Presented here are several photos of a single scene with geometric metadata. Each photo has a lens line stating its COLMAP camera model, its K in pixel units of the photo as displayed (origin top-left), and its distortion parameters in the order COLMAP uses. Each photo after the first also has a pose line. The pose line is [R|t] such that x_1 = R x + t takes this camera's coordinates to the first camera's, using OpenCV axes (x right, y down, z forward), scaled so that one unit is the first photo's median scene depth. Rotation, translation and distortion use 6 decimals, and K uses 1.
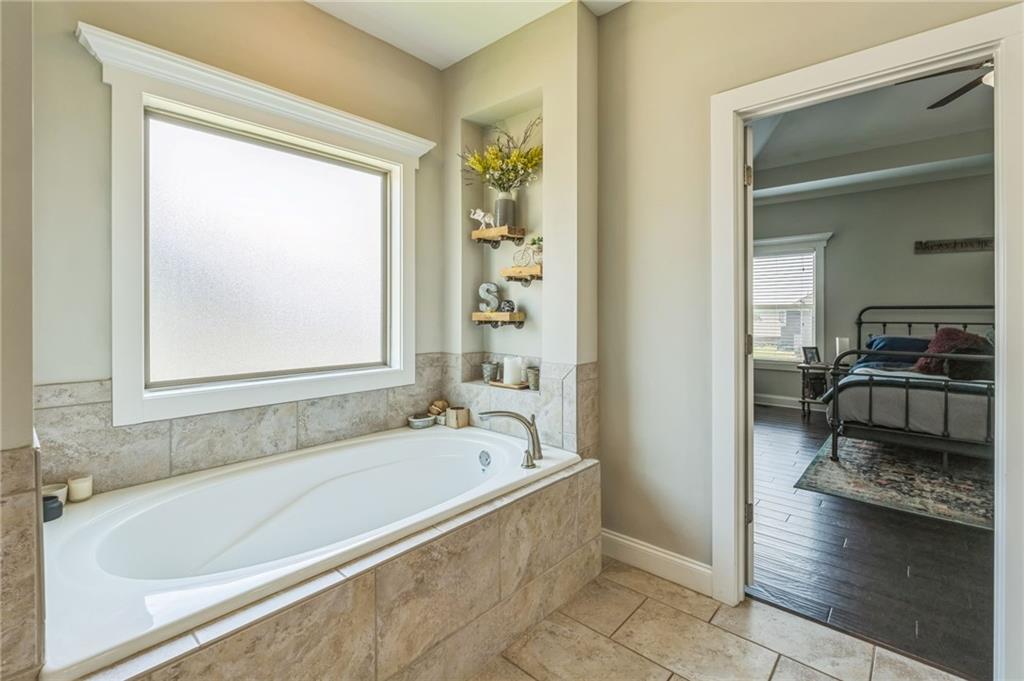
lens RADIAL K [[454.3, 0, 512.8], [0, 454.3, 315.1], [0, 0, 1]] dist [-0.007947, 0.000906]
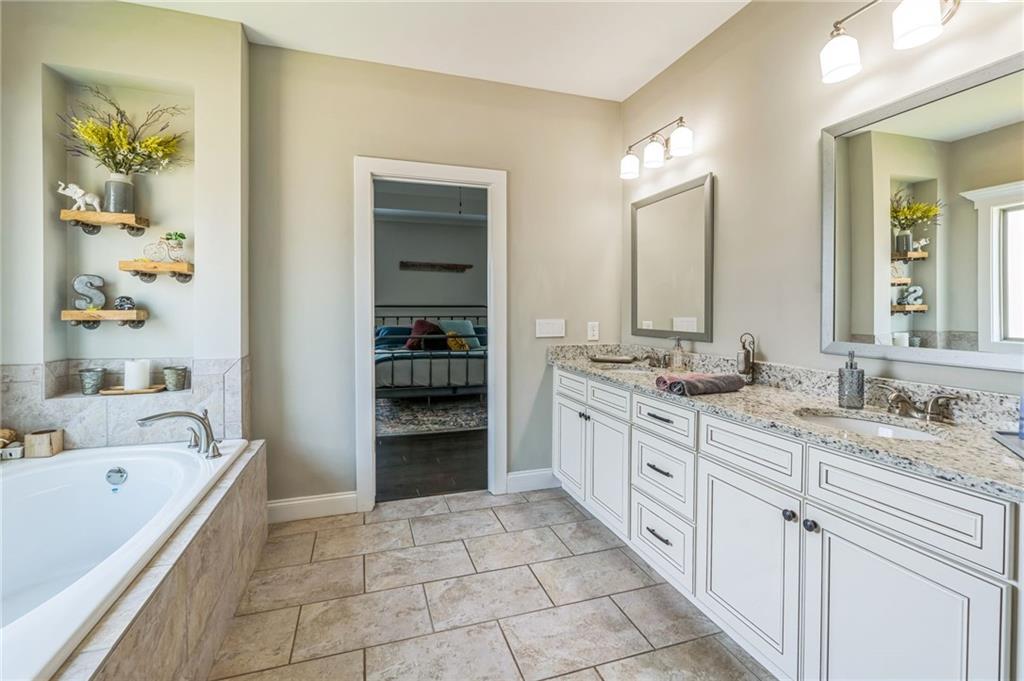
lens RADIAL K [[454.3, 0, 508.2], [0, 454.3, 312.7], [0, 0, 1]] dist [-0.007947, 0.000906]
pose [[0.507837, -0.006250, 0.861431, -0.389972], [0.004437, 0.999979, 0.004639, -0.002243], [-0.861442, 0.001467, 0.507854, -0.091876]]
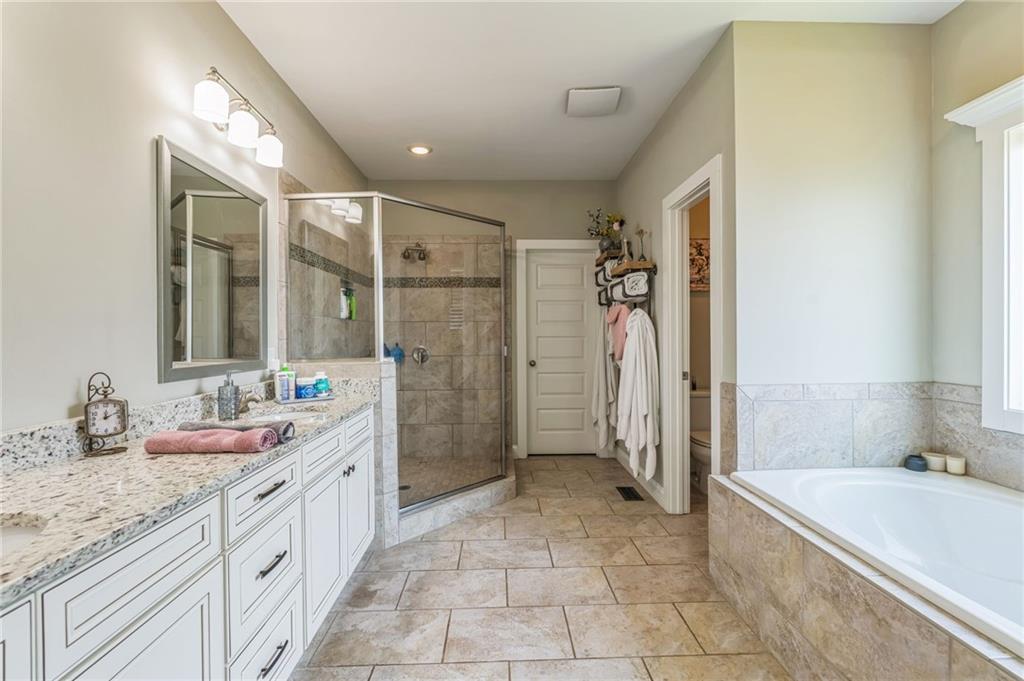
lens RADIAL K [[454.3, 0, 511.9], [0, 454.3, 335.9], [0, 0, 1]] dist [-0.007947, 0.000906]
pose [[-0.722073, 0.007380, -0.691778, 0.526691], [0.002752, 0.999966, 0.007795, -0.003869], [0.691812, 0.003725, -0.722068, 0.628891]]
